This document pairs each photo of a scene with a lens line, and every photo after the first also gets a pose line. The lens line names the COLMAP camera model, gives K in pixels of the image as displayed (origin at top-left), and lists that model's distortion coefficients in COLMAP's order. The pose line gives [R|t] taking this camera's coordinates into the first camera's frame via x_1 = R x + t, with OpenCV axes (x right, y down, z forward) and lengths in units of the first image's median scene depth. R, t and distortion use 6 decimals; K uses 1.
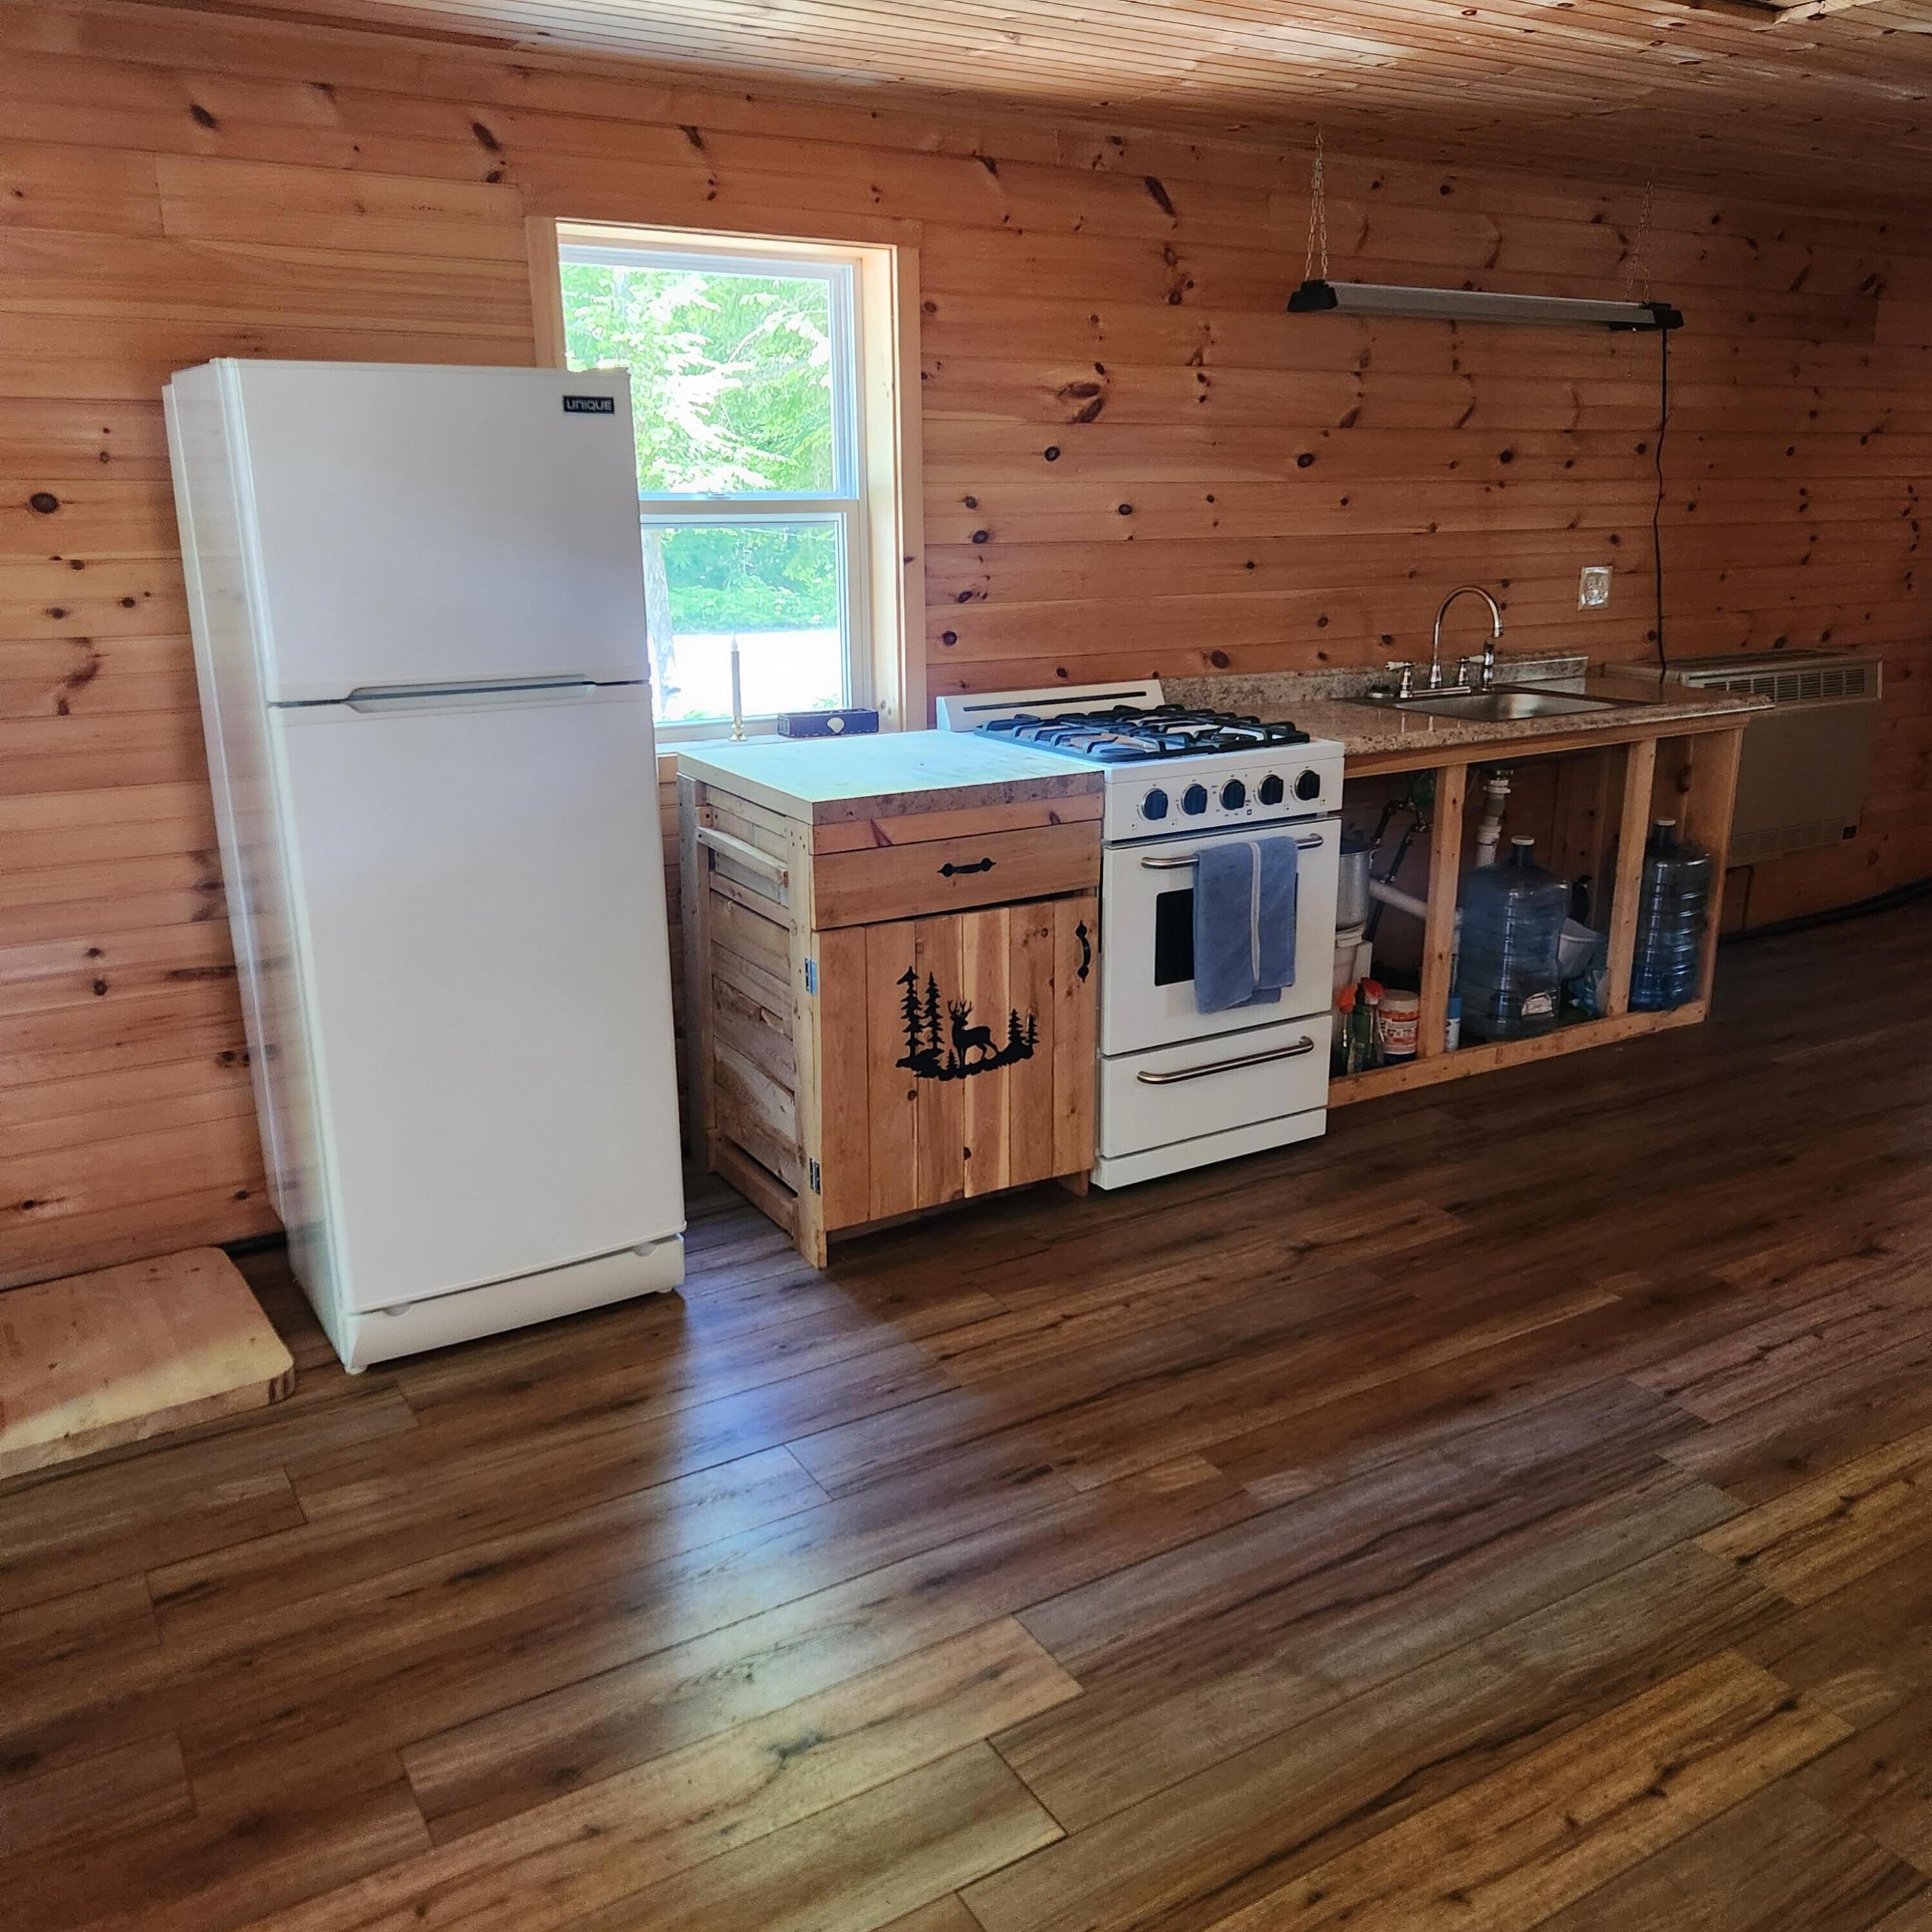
lens RADIAL K [[1691.5, 0, 928.6], [0, 1691.5, 996.2], [0, 0, 1]] dist [0.063351, -0.090755]
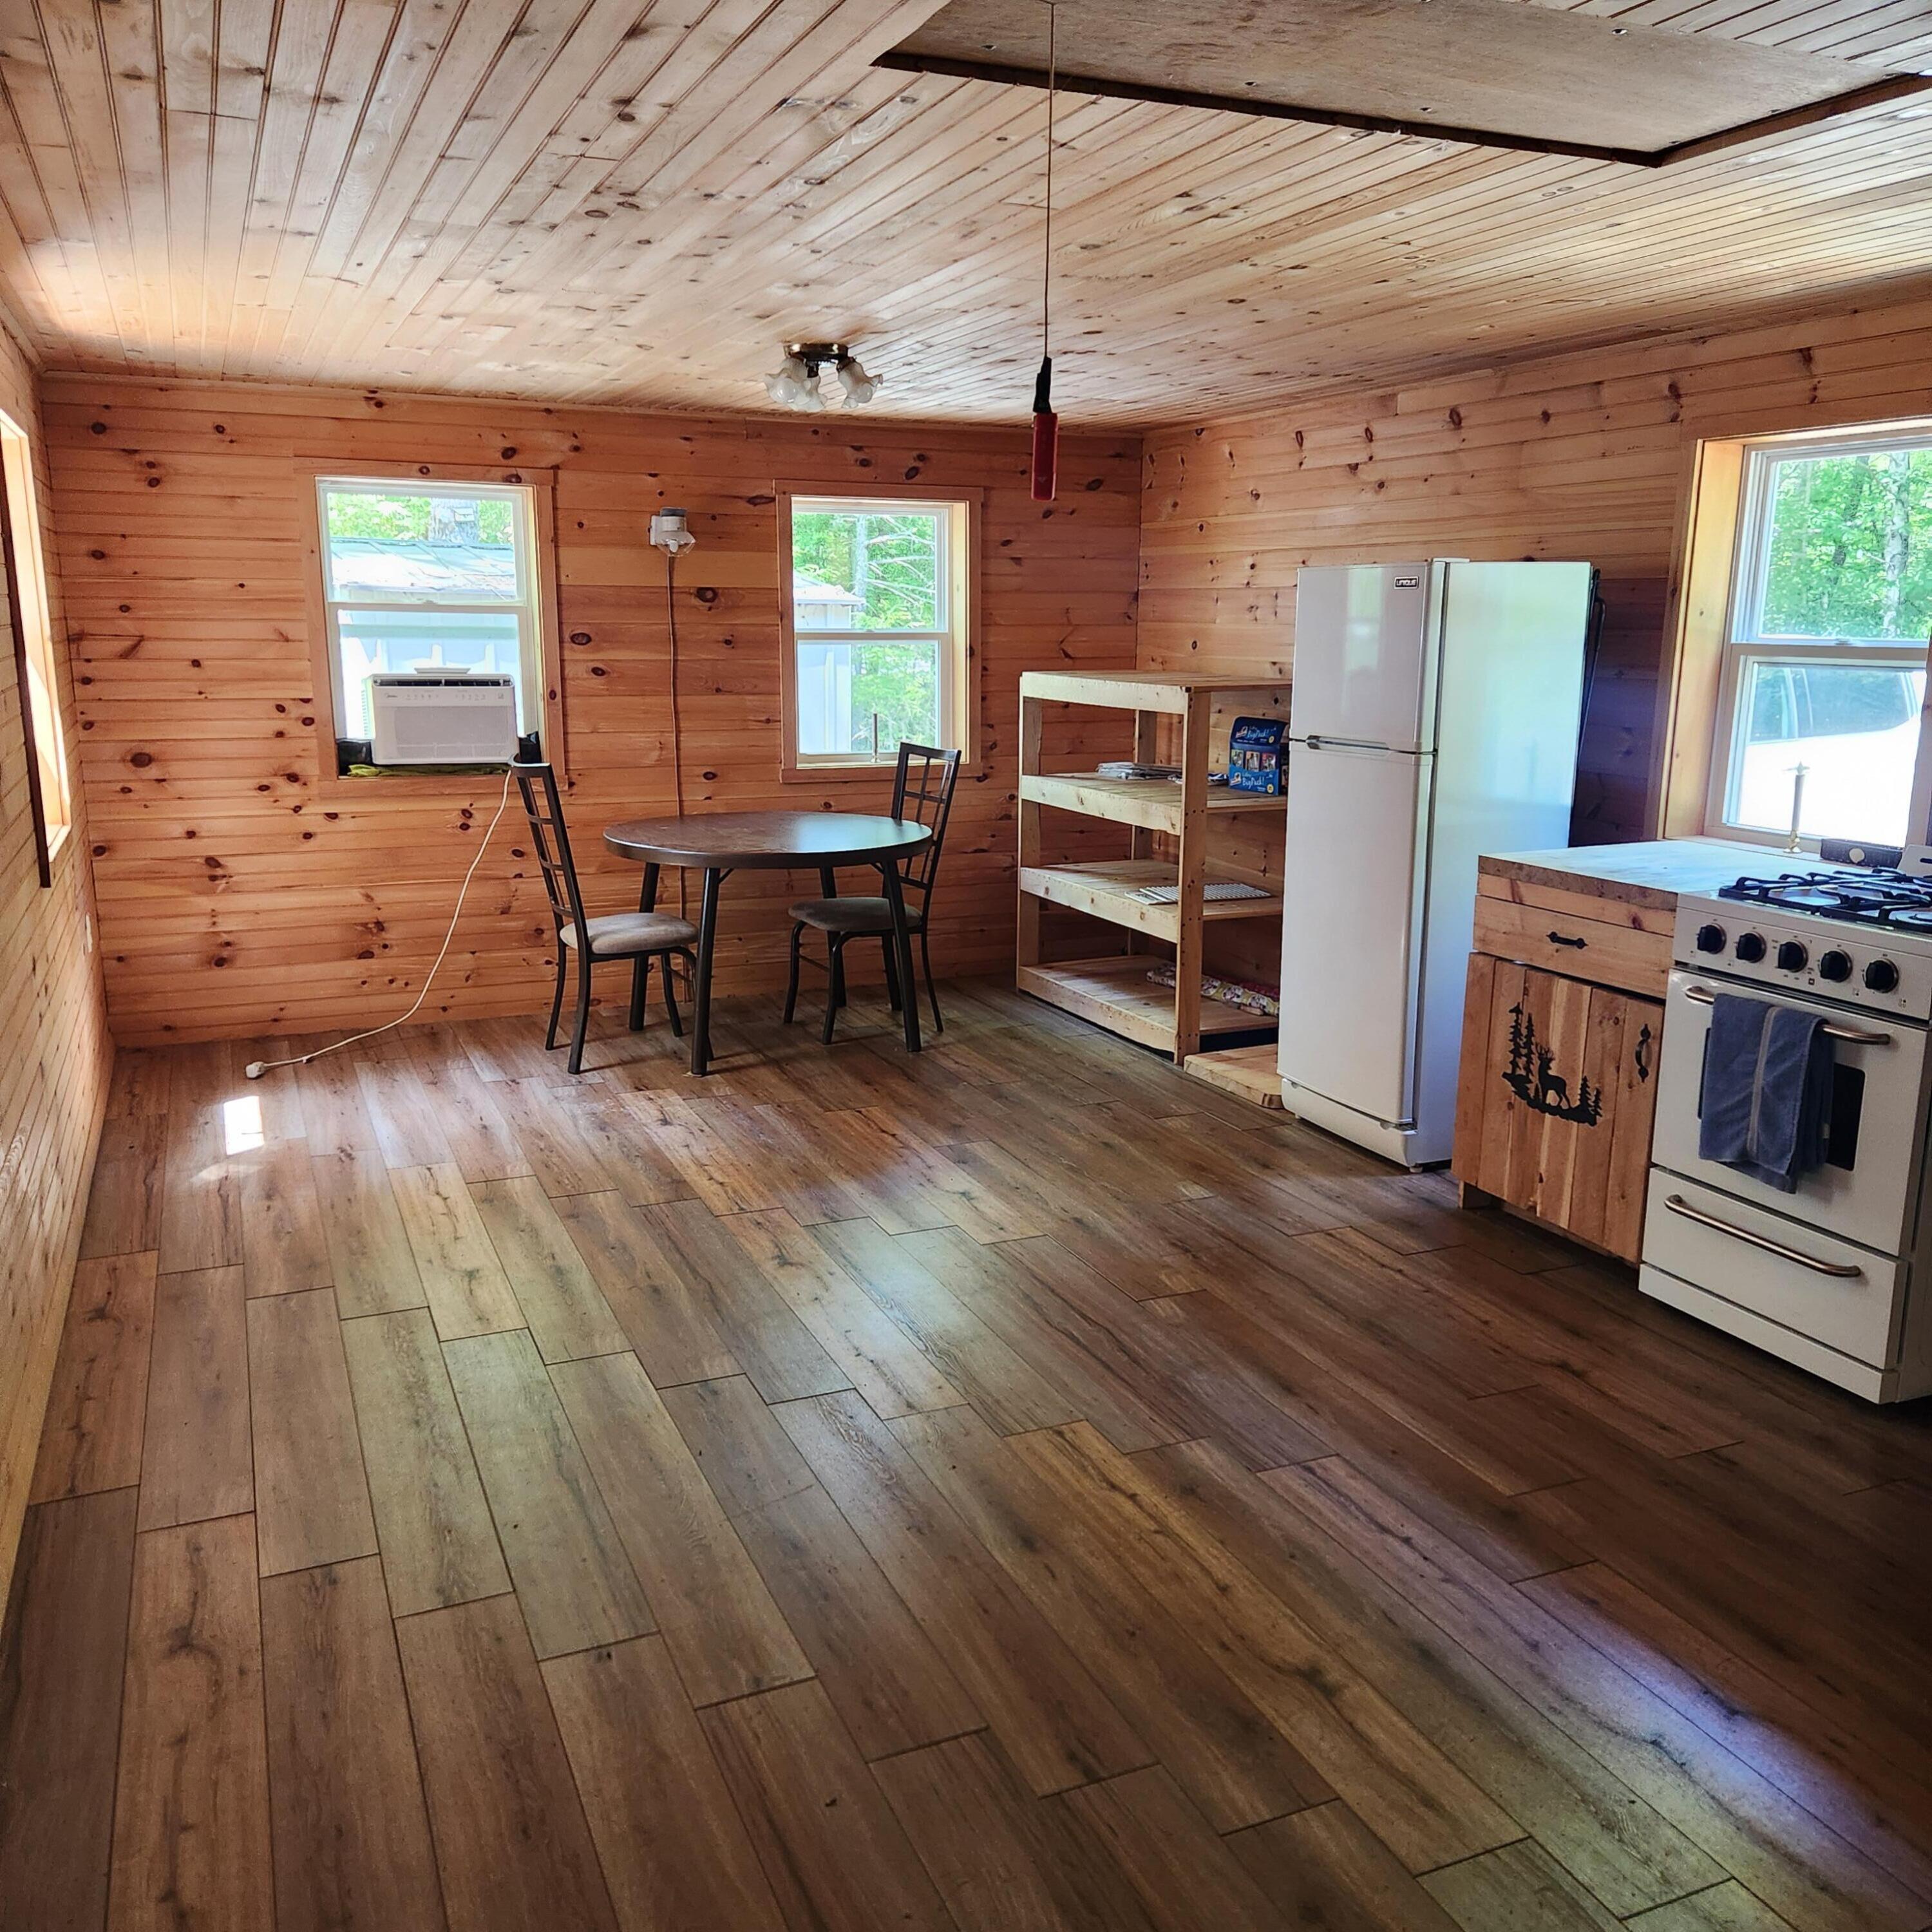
lens RADIAL K [[1670.3, 0, 970.3], [0, 1670.3, 939.7], [0, 0, 1]] dist [0.068853, -0.070312]
pose [[-0.117852, 0.193272, -0.974042, 1.249958], [-0.295123, 0.929742, 0.220189, -0.216373], [0.948163, 0.313411, -0.052533, 0.658722]]
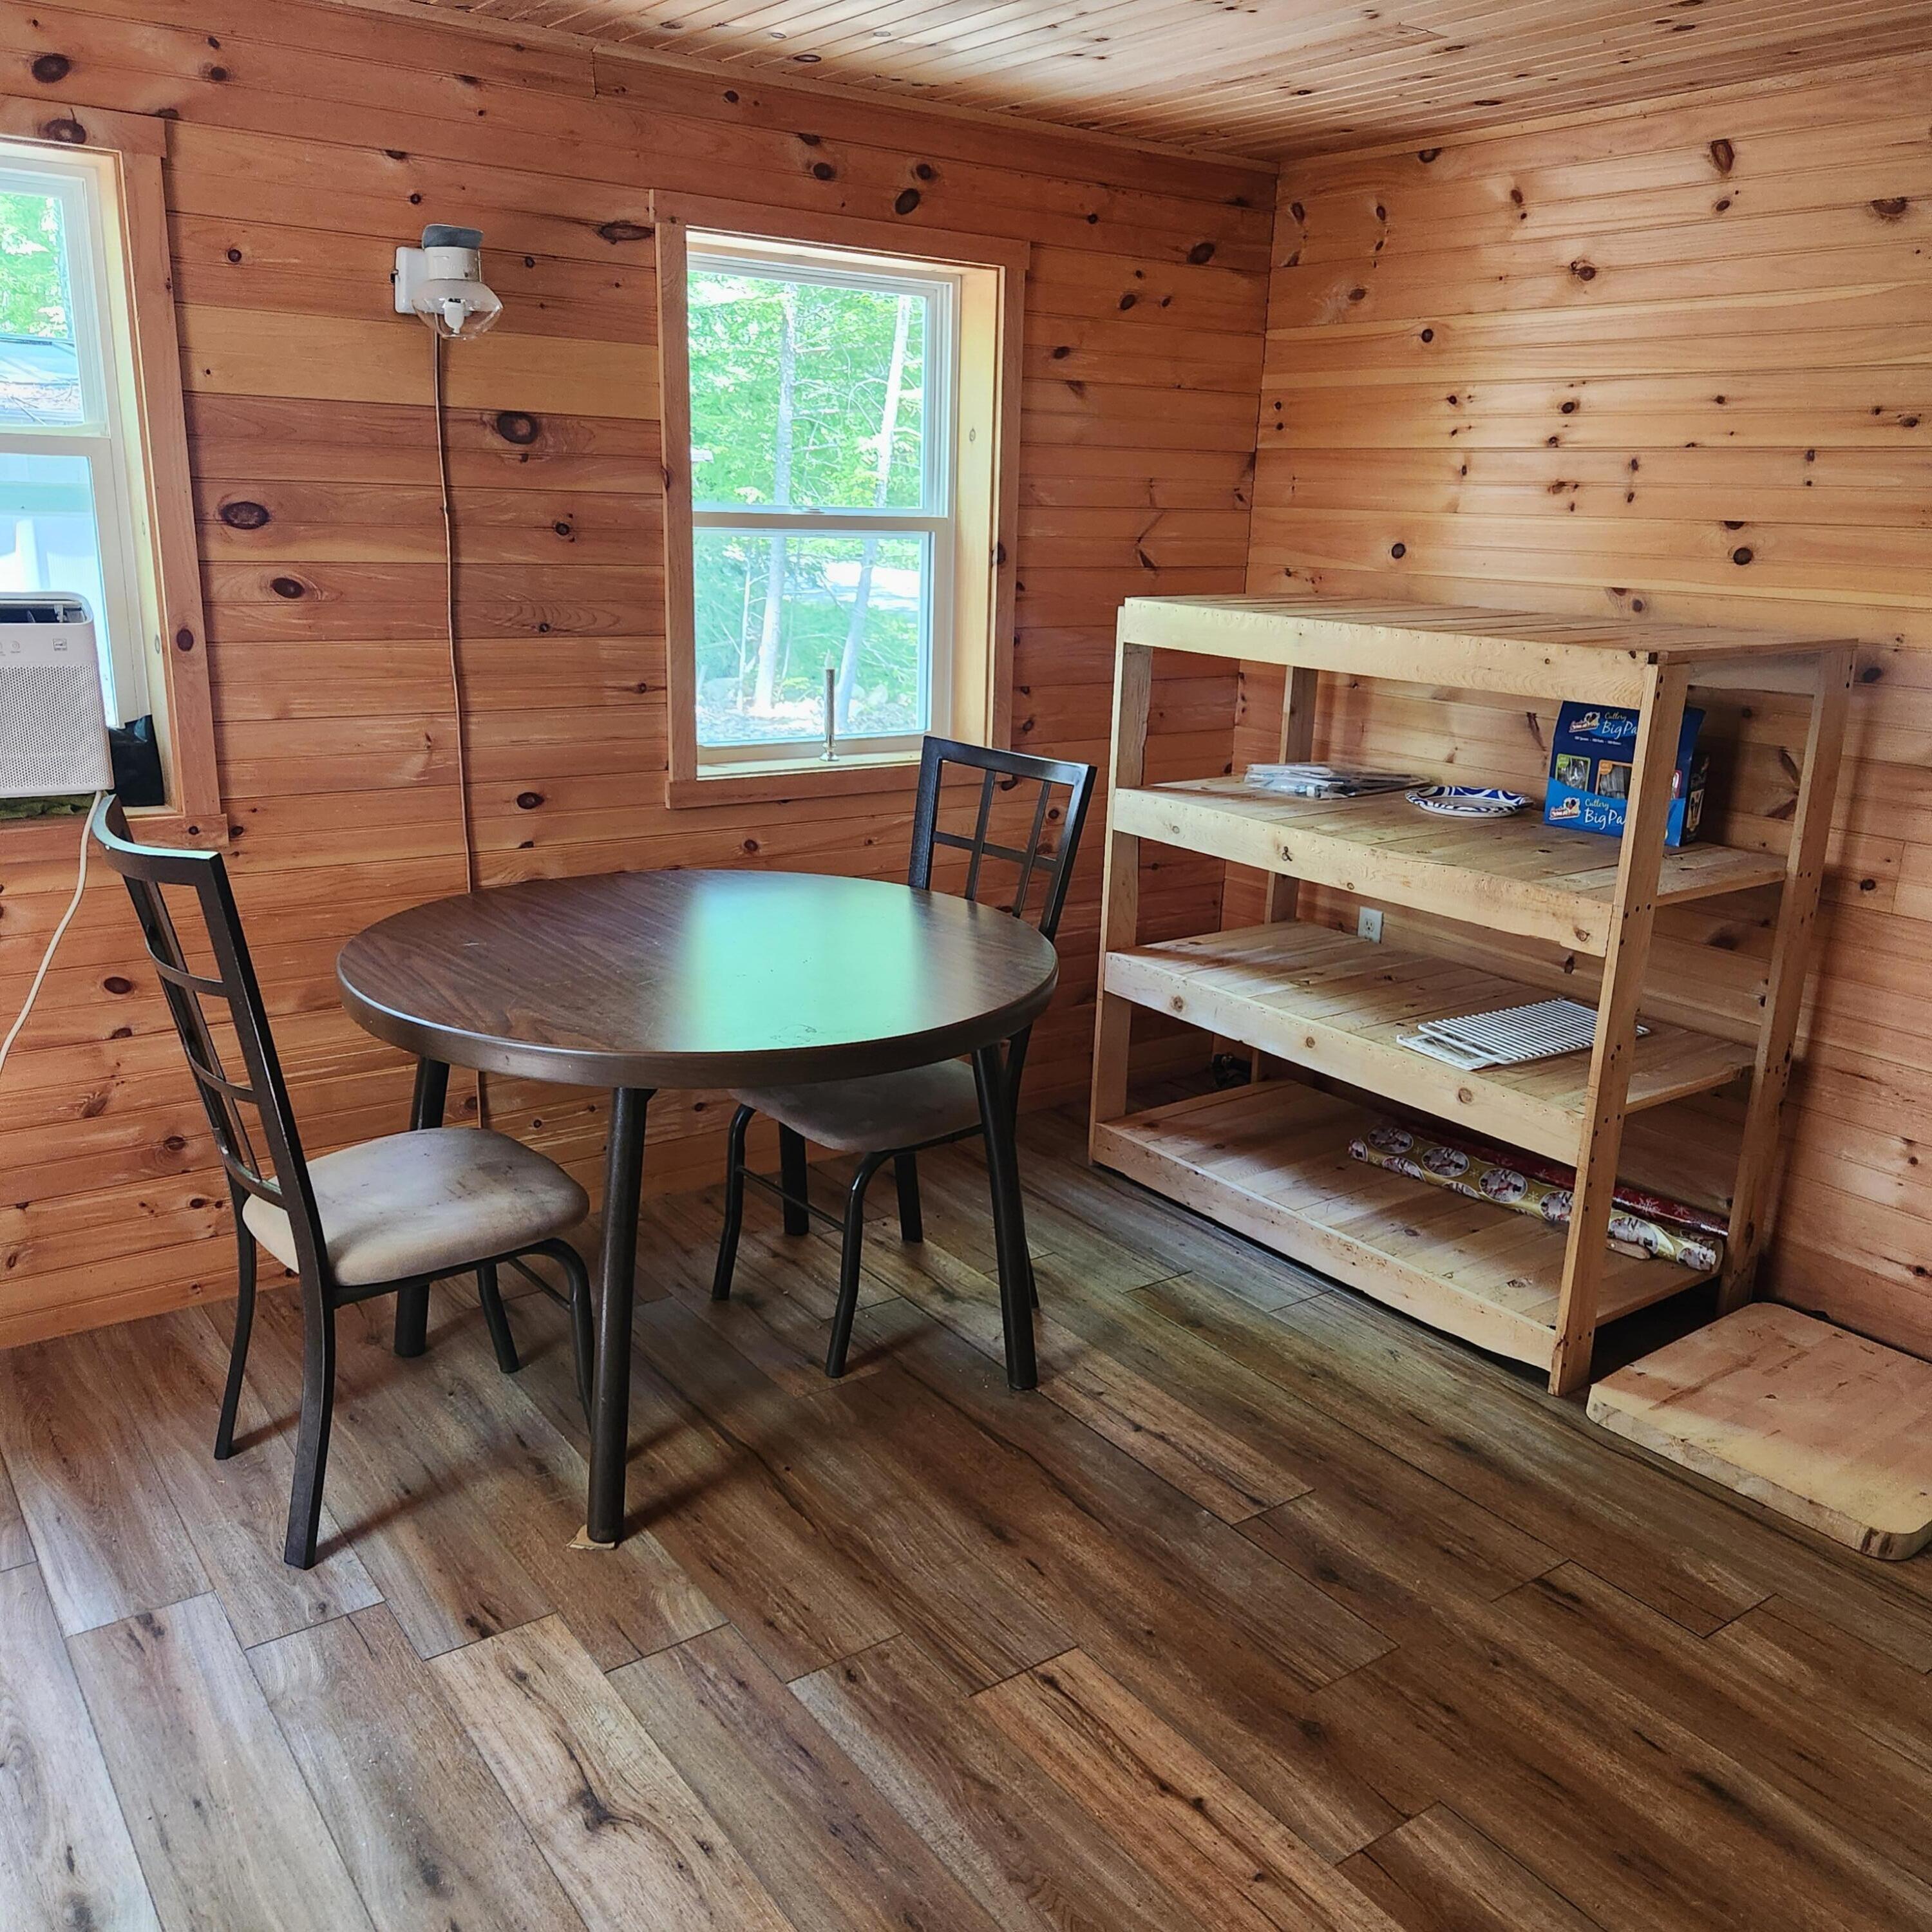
lens RADIAL K [[1670.3, 0, 970.3], [0, 1670.3, 939.7], [0, 0, 1]] dist [0.068853, -0.070312]
pose [[0.101932, 0.262574, -0.959513, 0.308202], [-0.321284, 0.921537, 0.218051, -0.091836], [0.941481, 0.286050, 0.178295, 0.290012]]
